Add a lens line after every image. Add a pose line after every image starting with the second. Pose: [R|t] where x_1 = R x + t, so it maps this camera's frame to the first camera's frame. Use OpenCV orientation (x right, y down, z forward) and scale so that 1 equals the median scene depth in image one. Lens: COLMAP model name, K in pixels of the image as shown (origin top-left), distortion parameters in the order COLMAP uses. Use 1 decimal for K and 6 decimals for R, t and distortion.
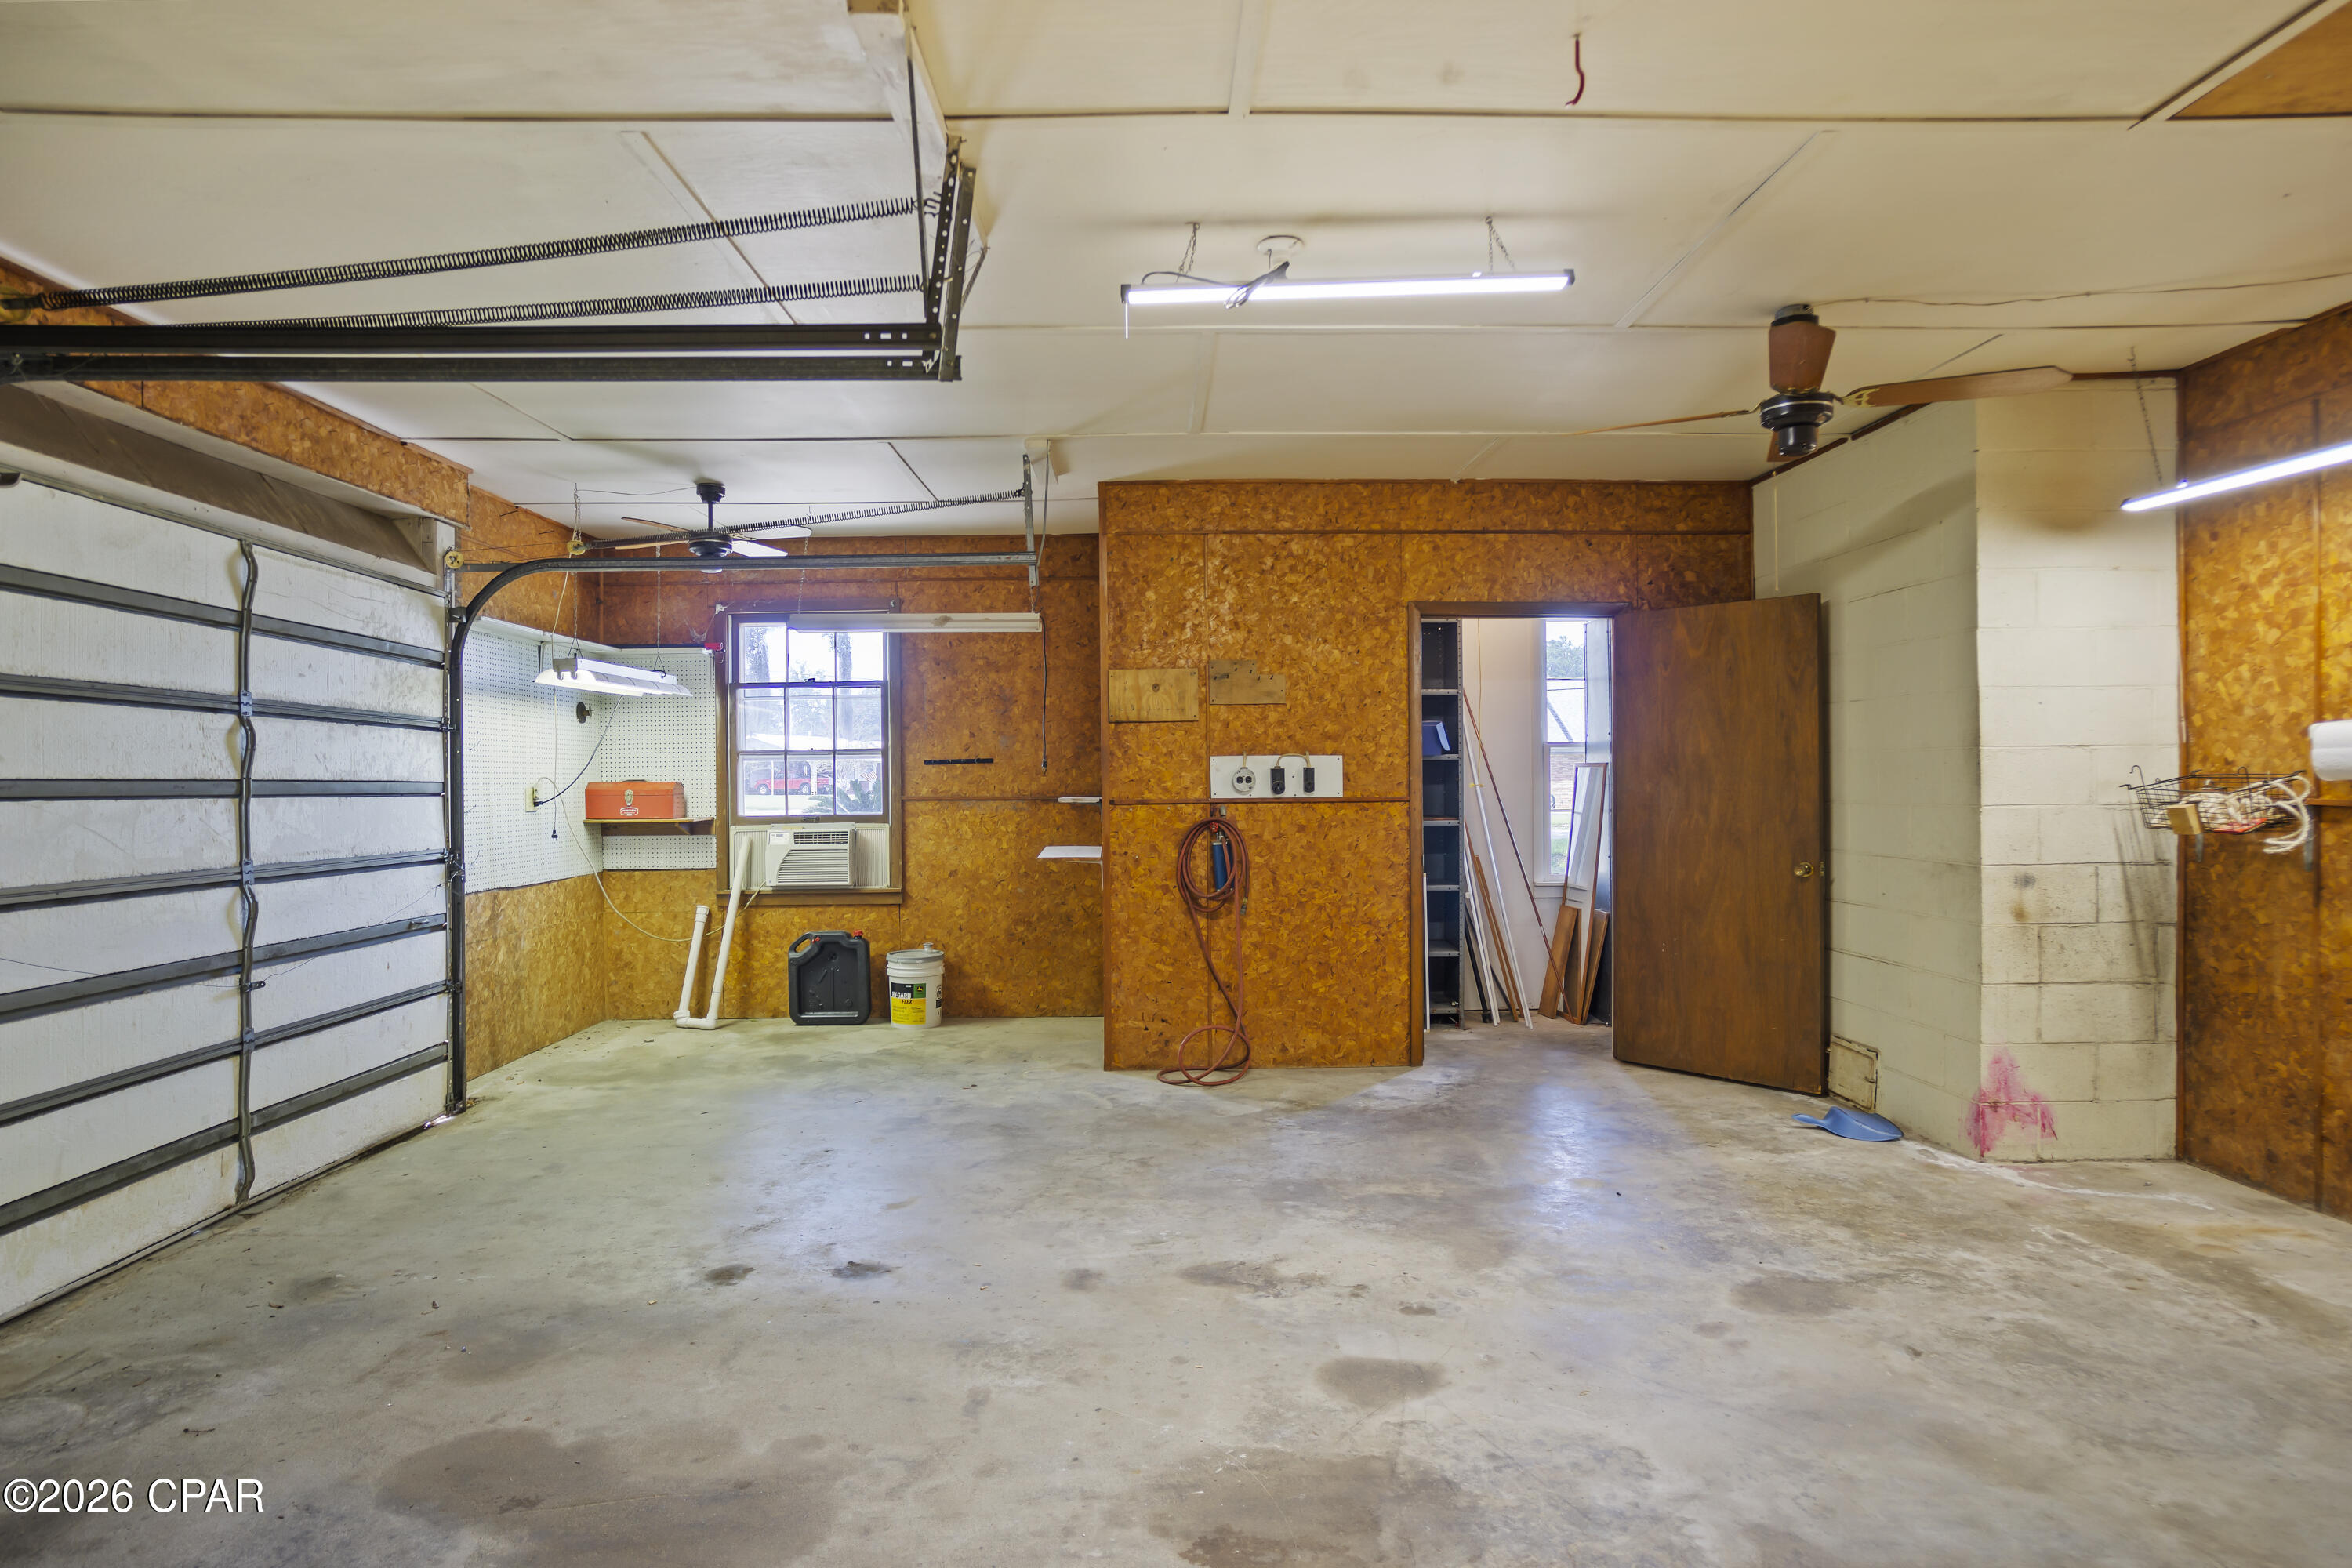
lens RADIAL K [[1308.7, 0, 1156.7], [0, 1308.7, 777.2], [0, 0, 1]] dist [-0.065865, 0.051262]
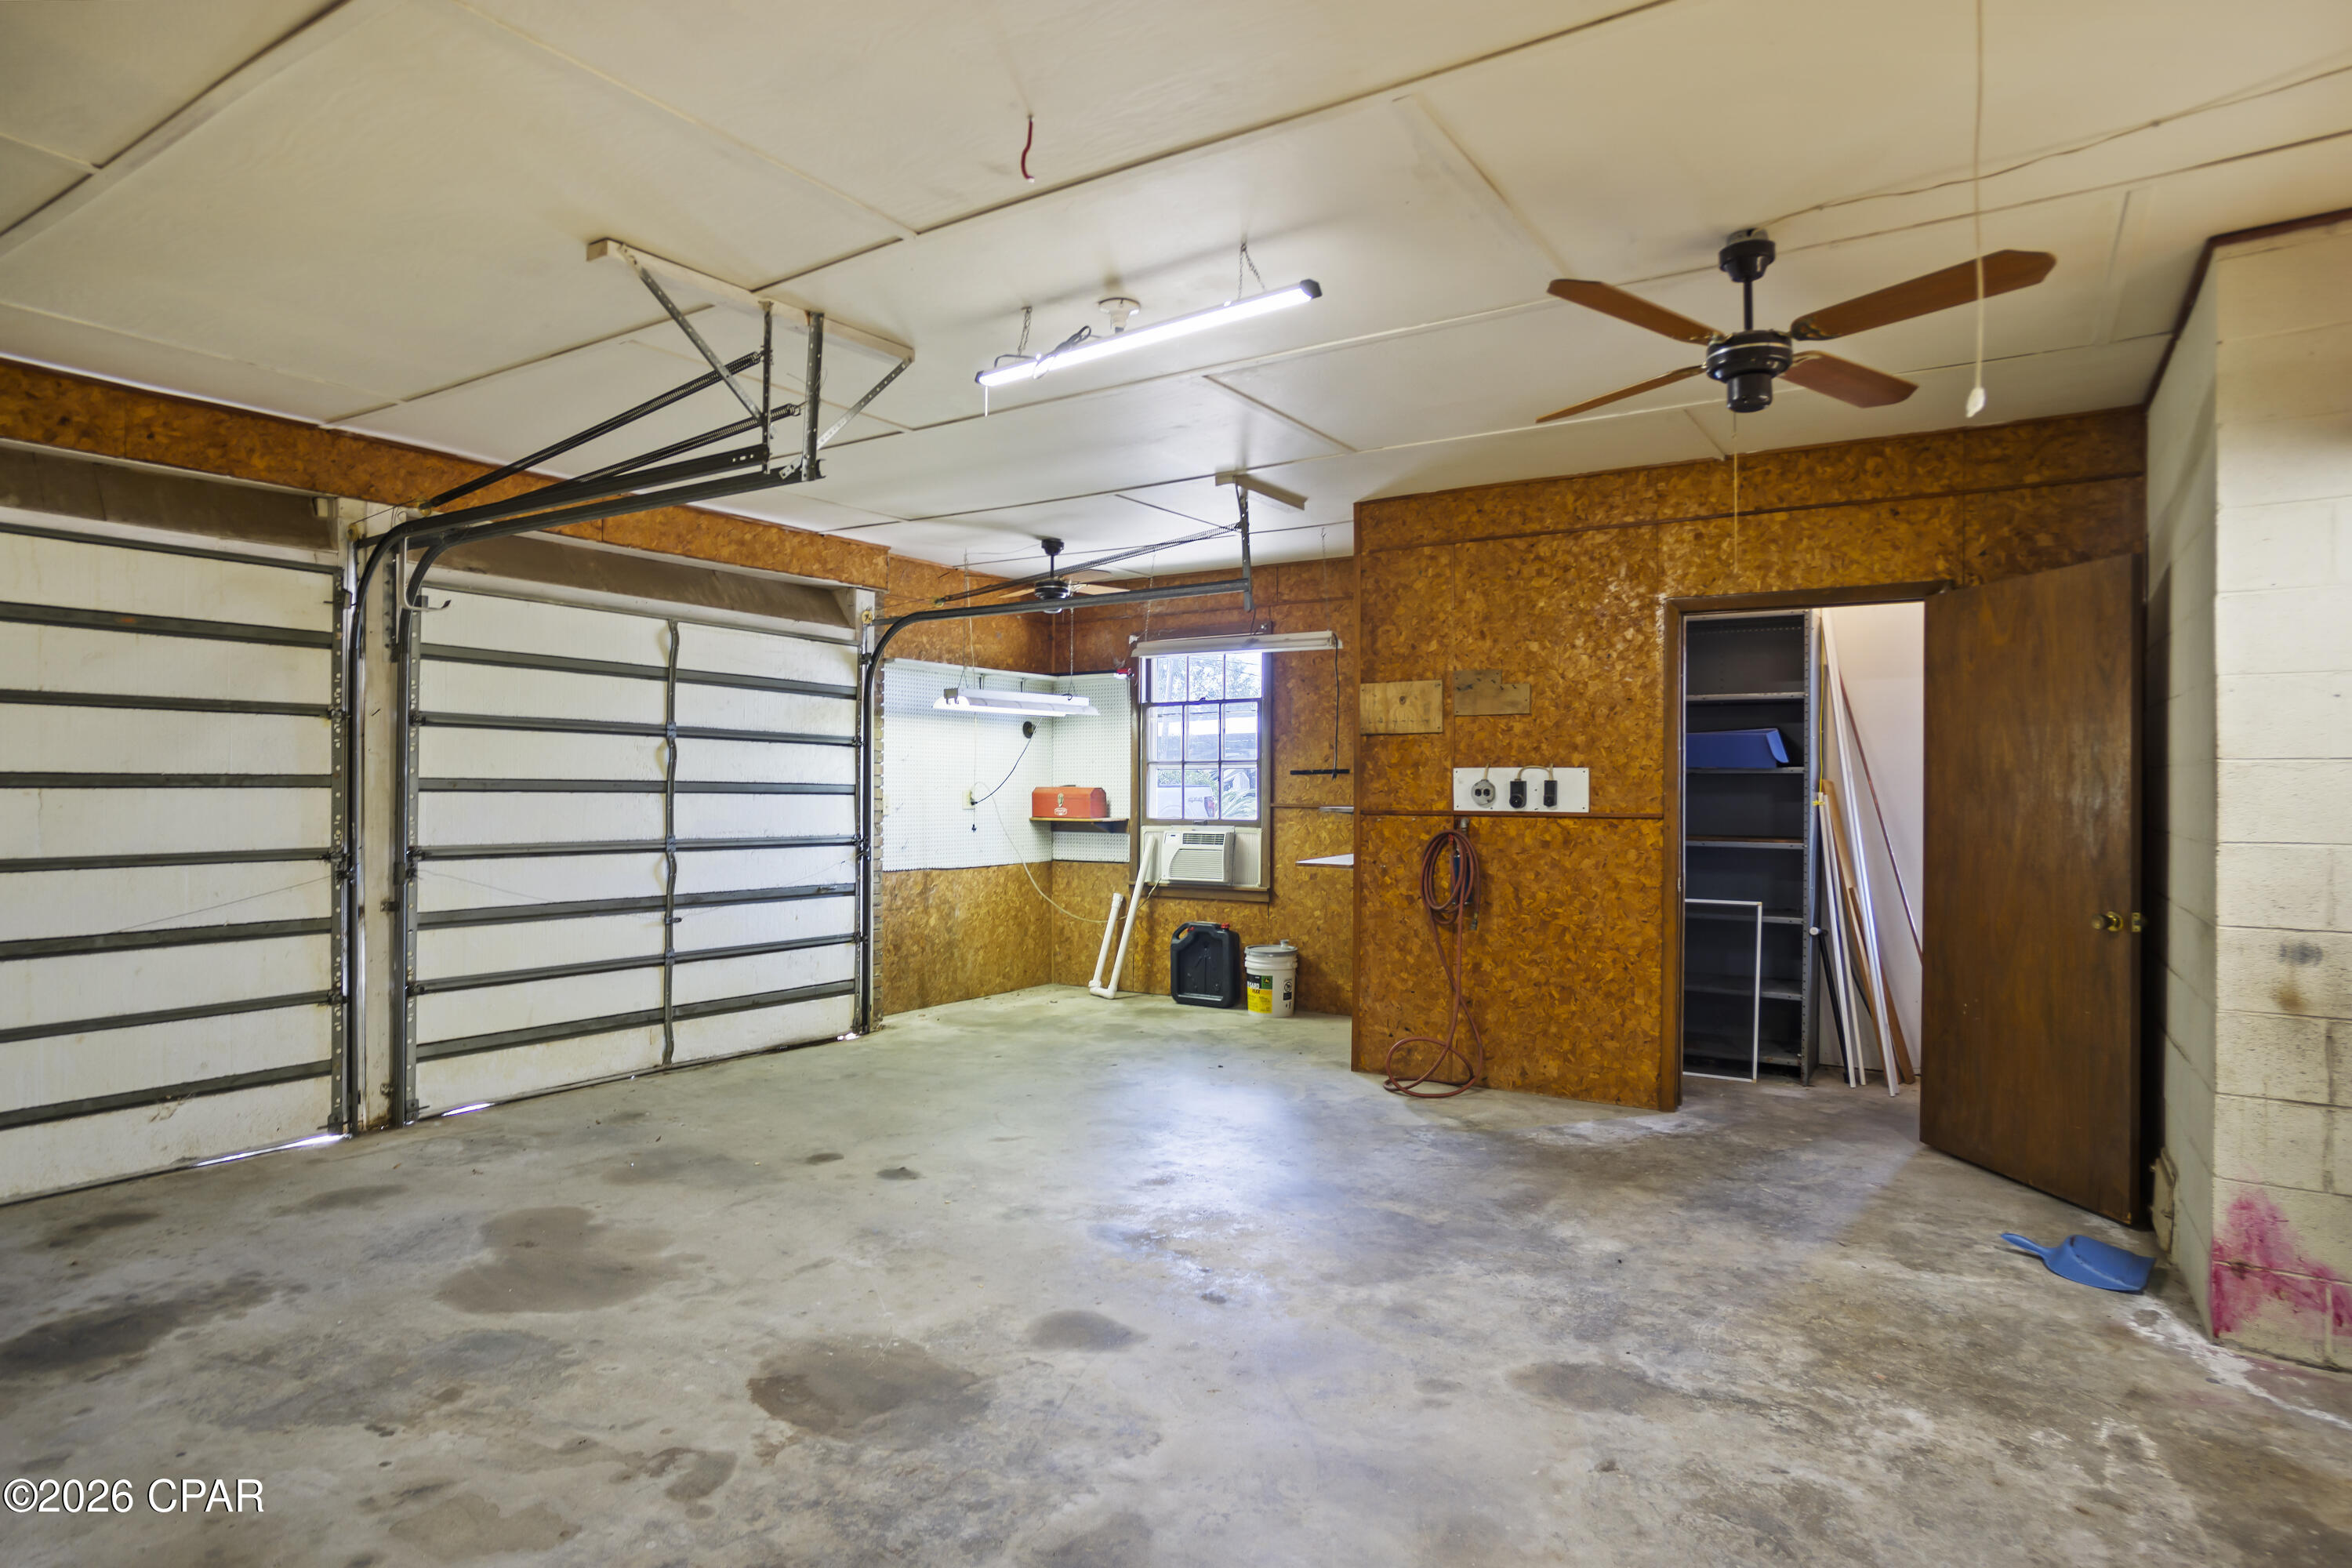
lens RADIAL K [[1308.7, 0, 1156.7], [0, 1308.7, 777.2], [0, 0, 1]] dist [-0.065865, 0.051262]
pose [[0.821508, 0.008285, -0.570137, 0.430411], [-0.012515, 0.999916, -0.003503, -0.002734], [0.570060, 0.010012, 0.821542, 0.061322]]
